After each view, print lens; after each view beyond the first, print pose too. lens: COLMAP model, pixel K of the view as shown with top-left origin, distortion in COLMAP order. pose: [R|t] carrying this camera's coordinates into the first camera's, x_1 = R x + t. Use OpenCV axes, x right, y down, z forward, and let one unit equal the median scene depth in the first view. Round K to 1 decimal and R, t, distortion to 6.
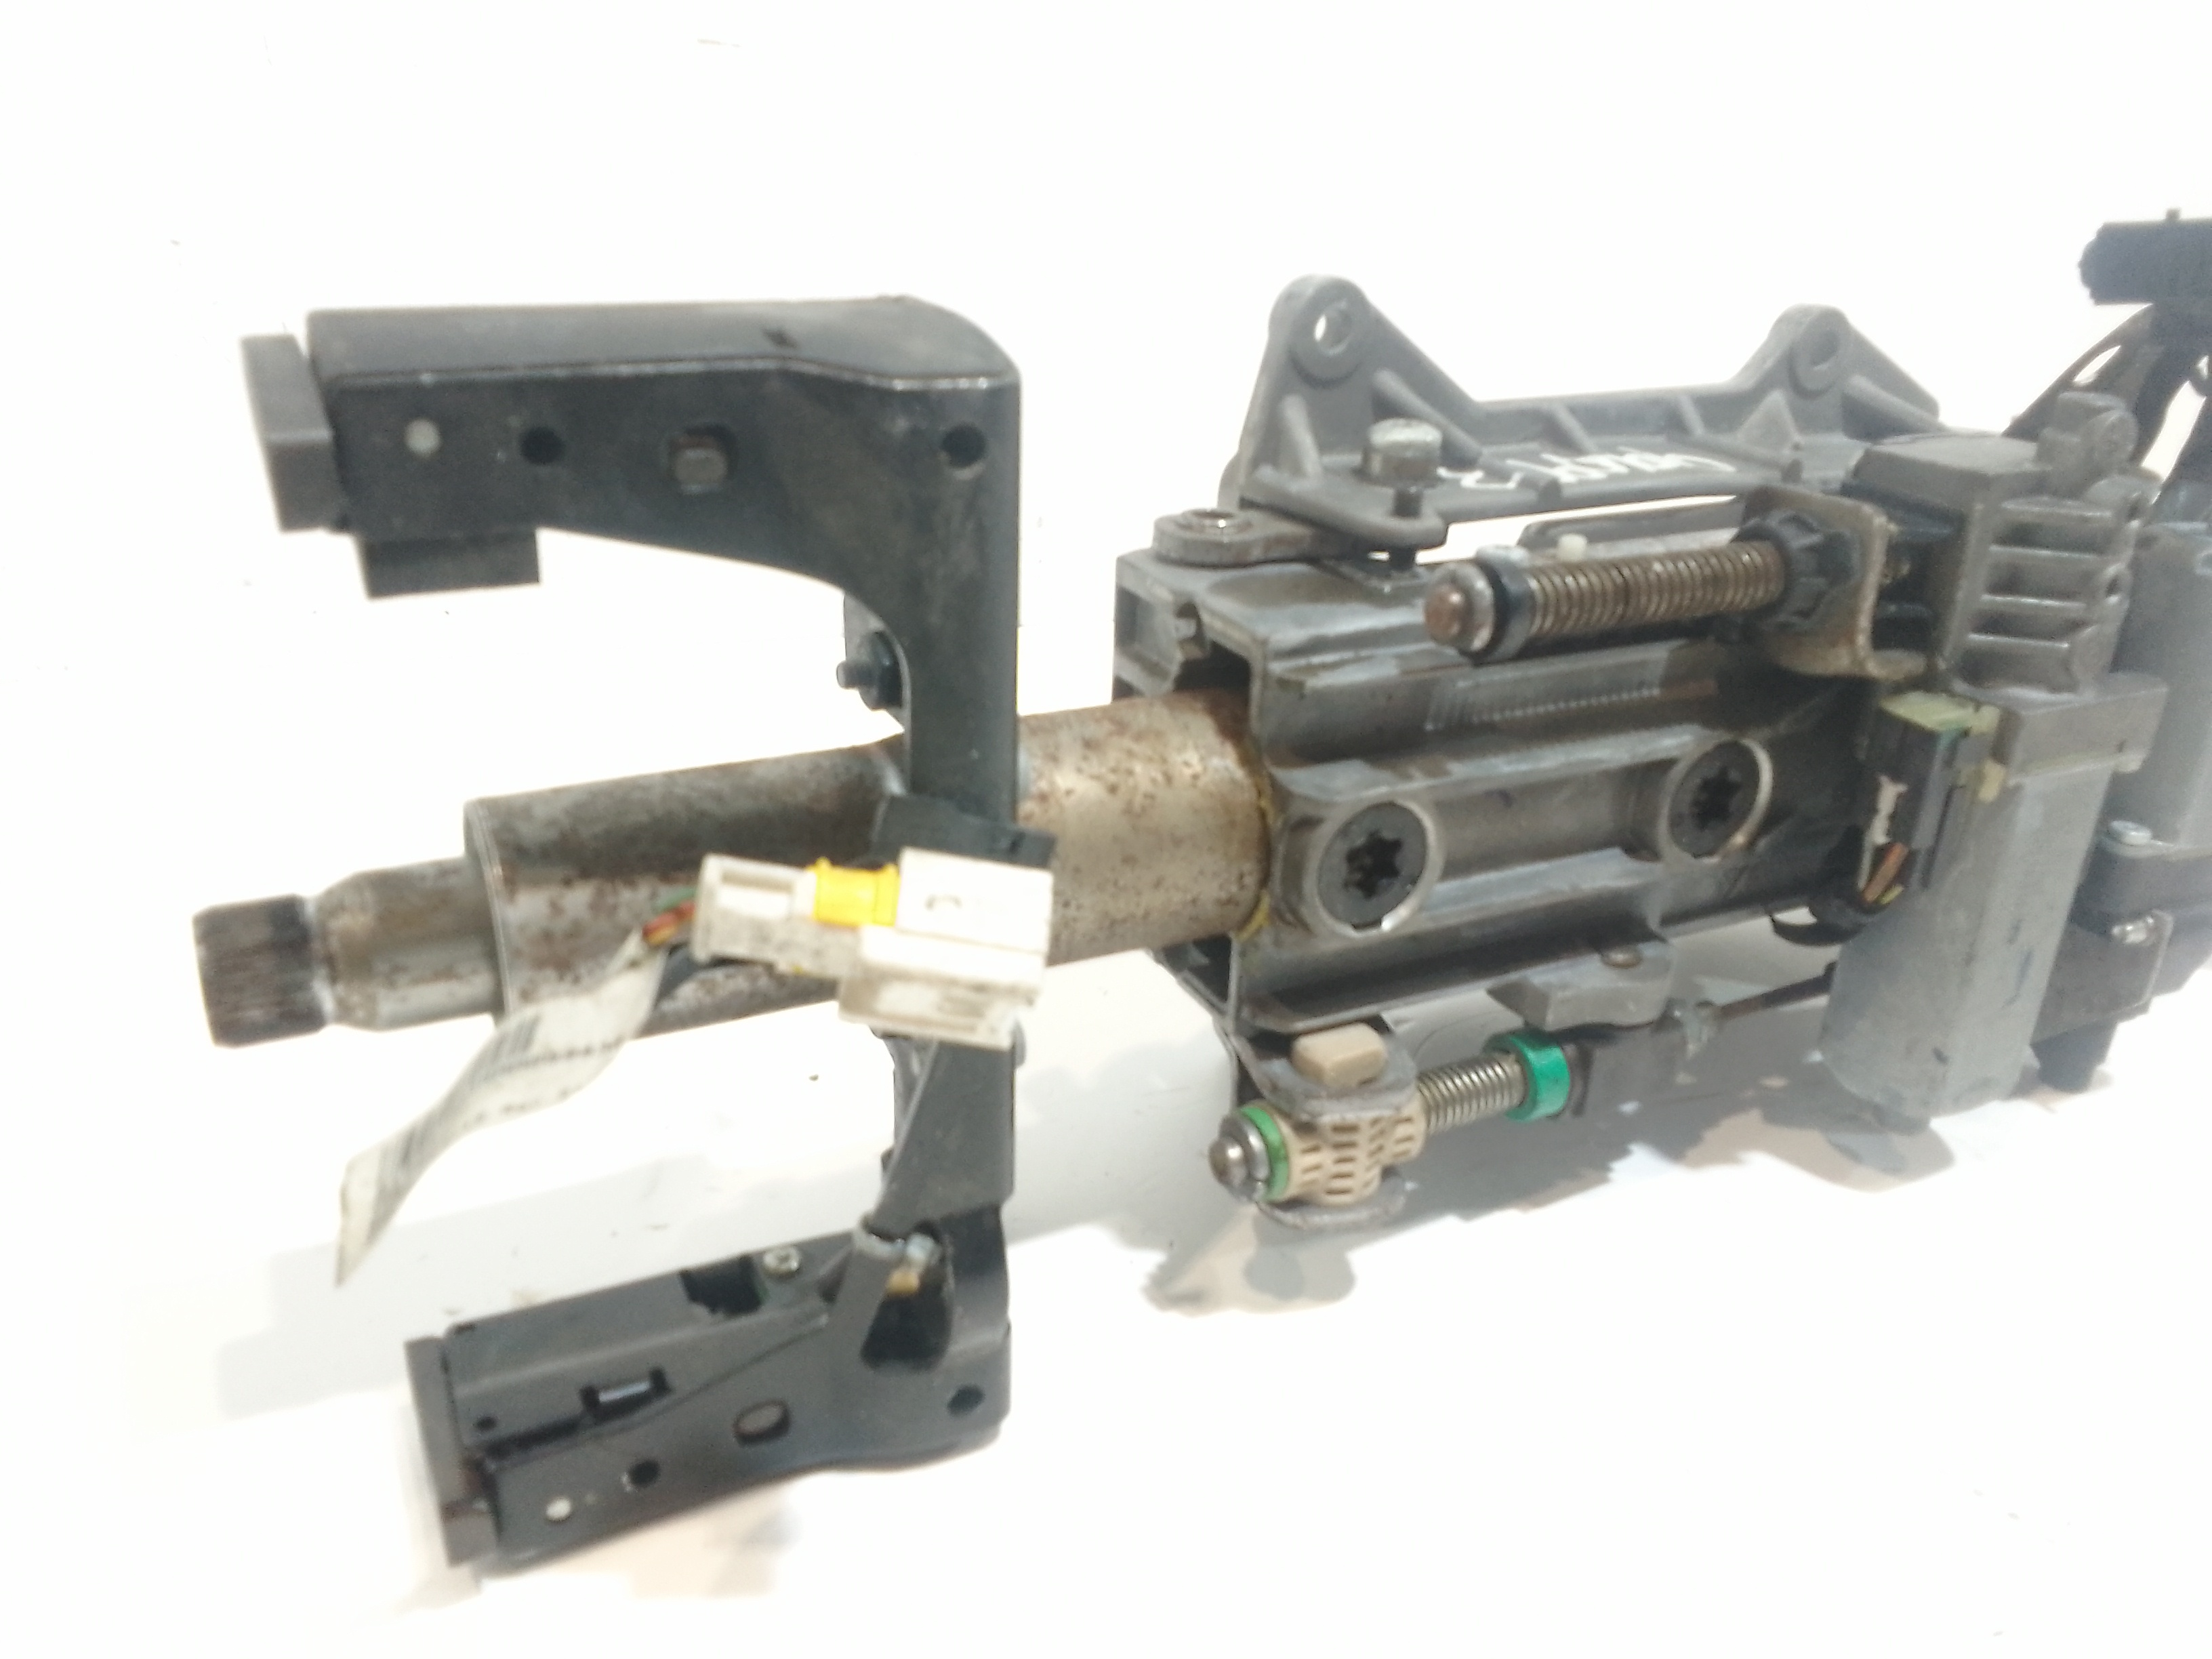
lens RADIAL K [[1752.5, 0, 1111.7], [0, 1752.5, 836.1], [0, 0, 1]] dist [0.054657, -0.094600]
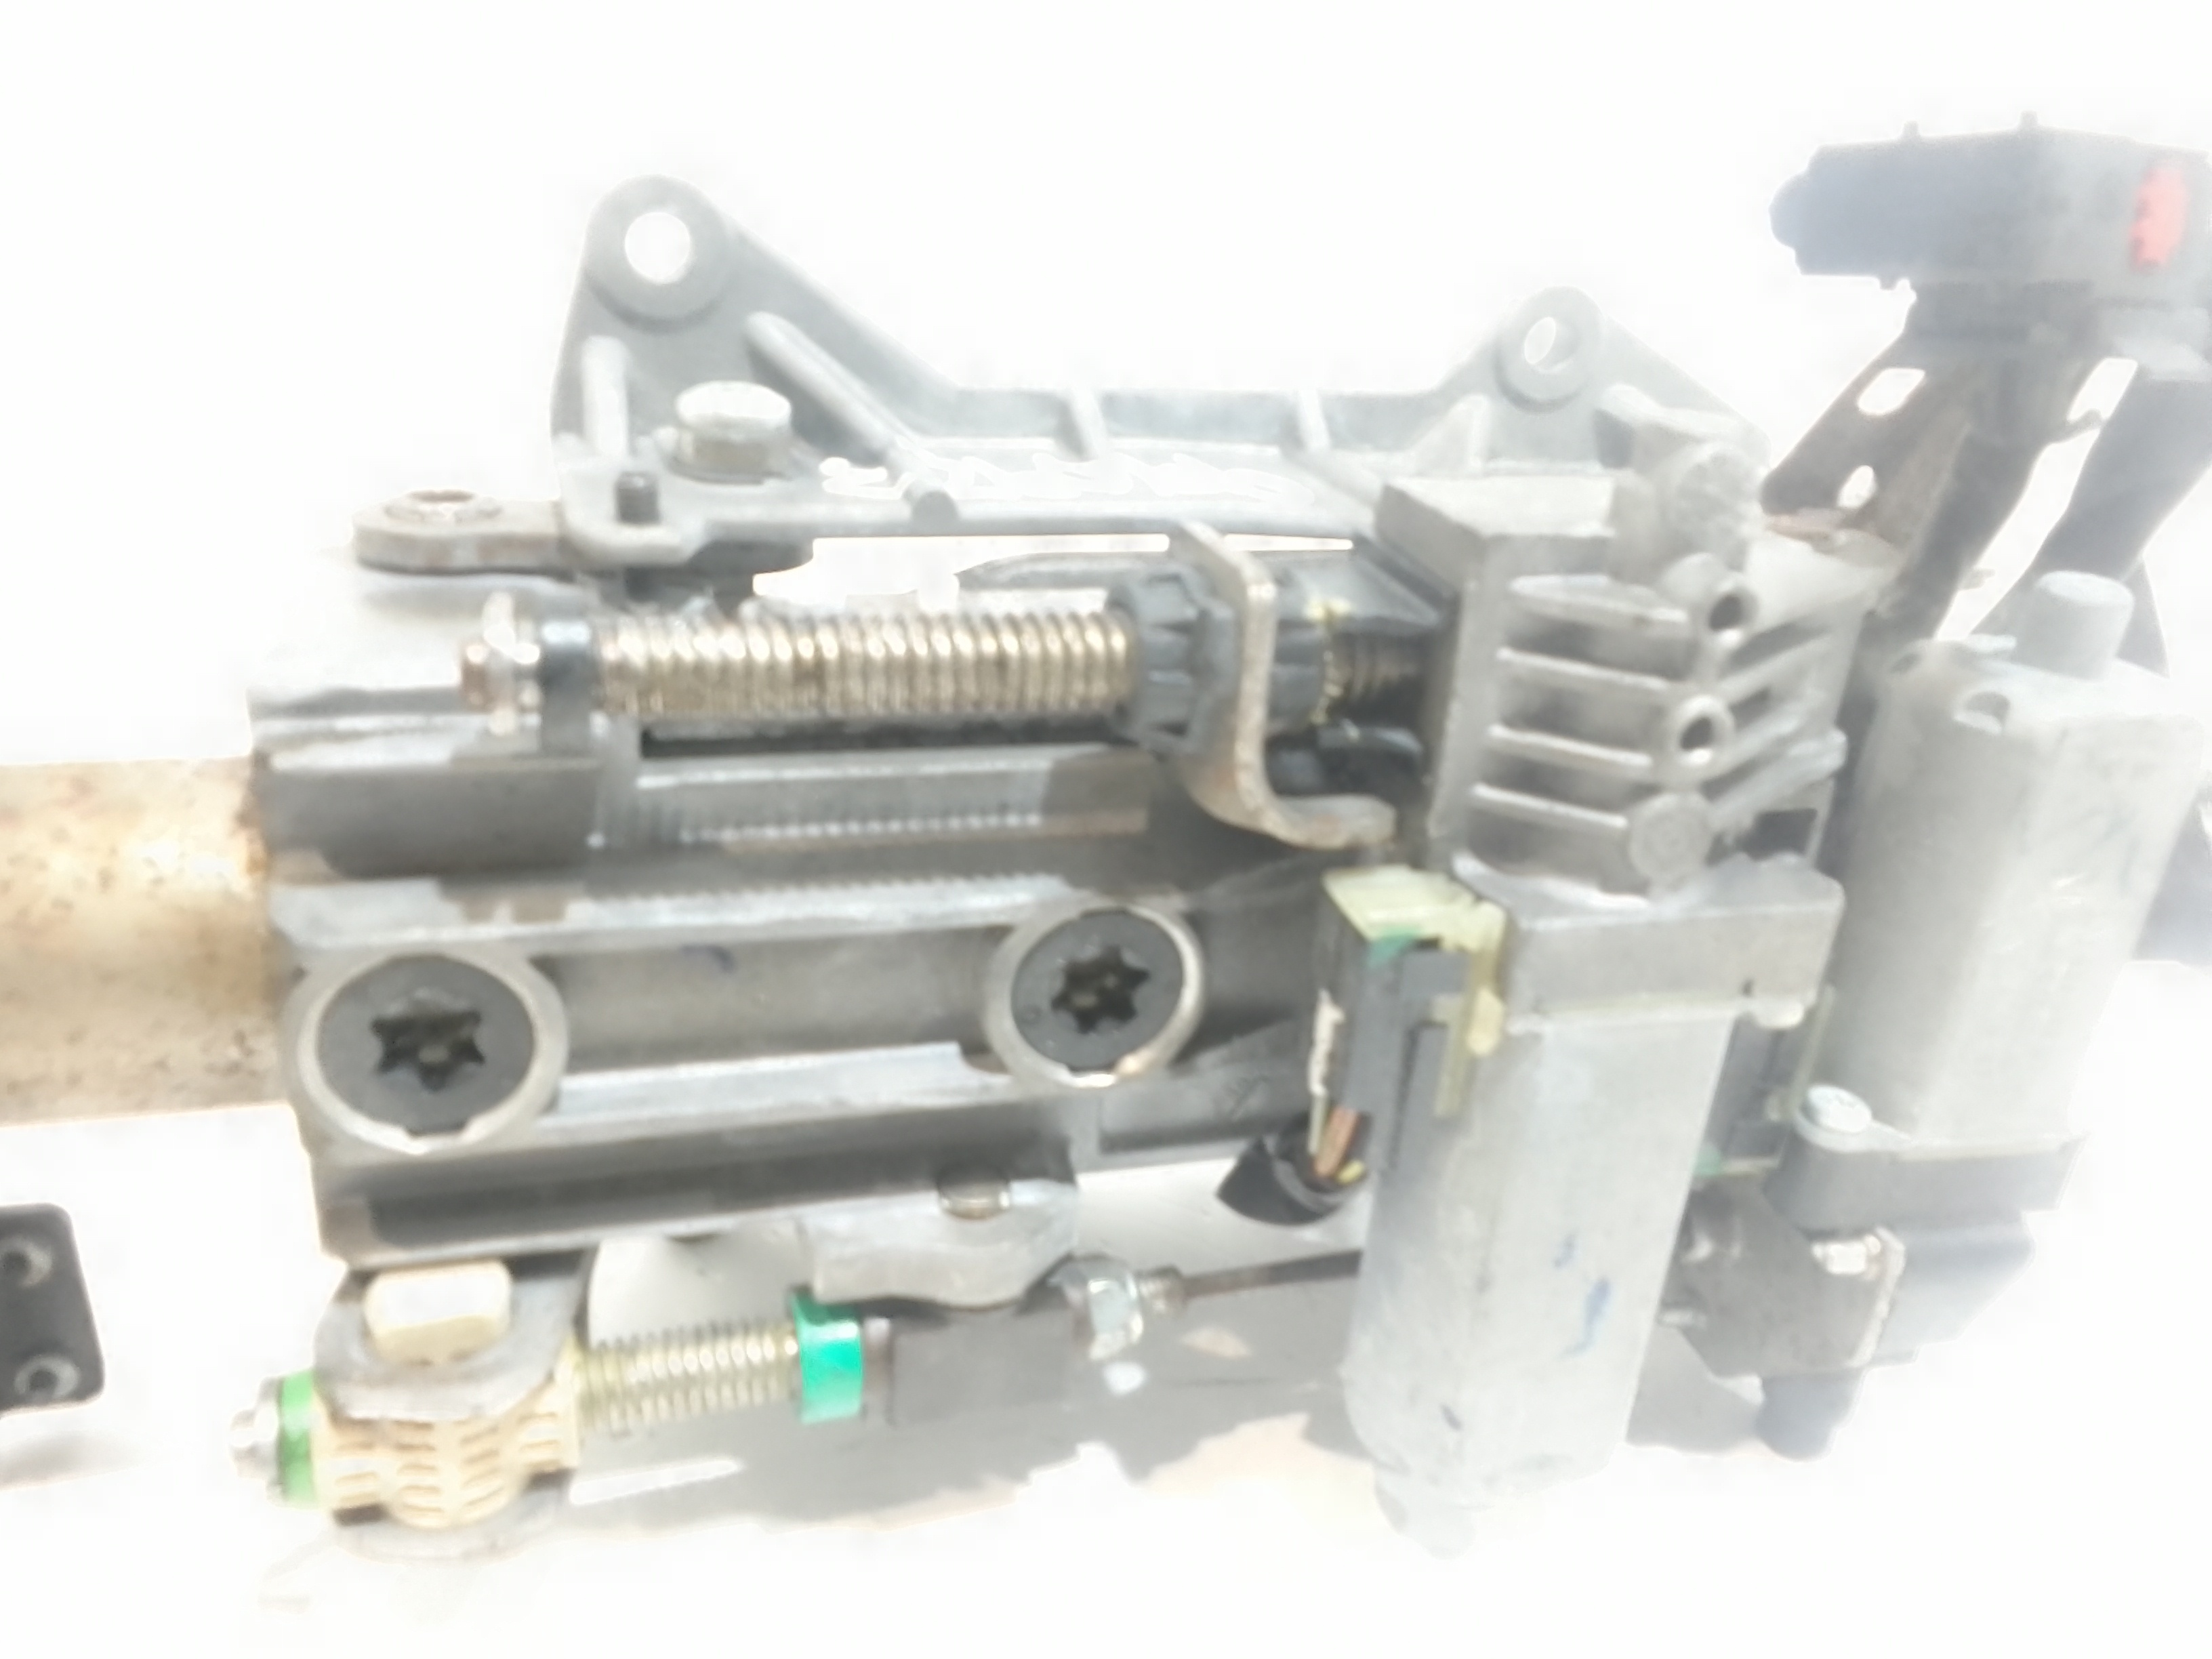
lens RADIAL K [[1752.5, 0, 1111.7], [0, 1752.5, 836.1], [0, 0, 1]] dist [0.054657, -0.094600]
pose [[0.982093, 0.110795, -0.152375, 0.454913], [-0.110334, 0.993828, 0.011506, -0.089240], [0.152709, 0.005512, 0.988256, 0.361581]]
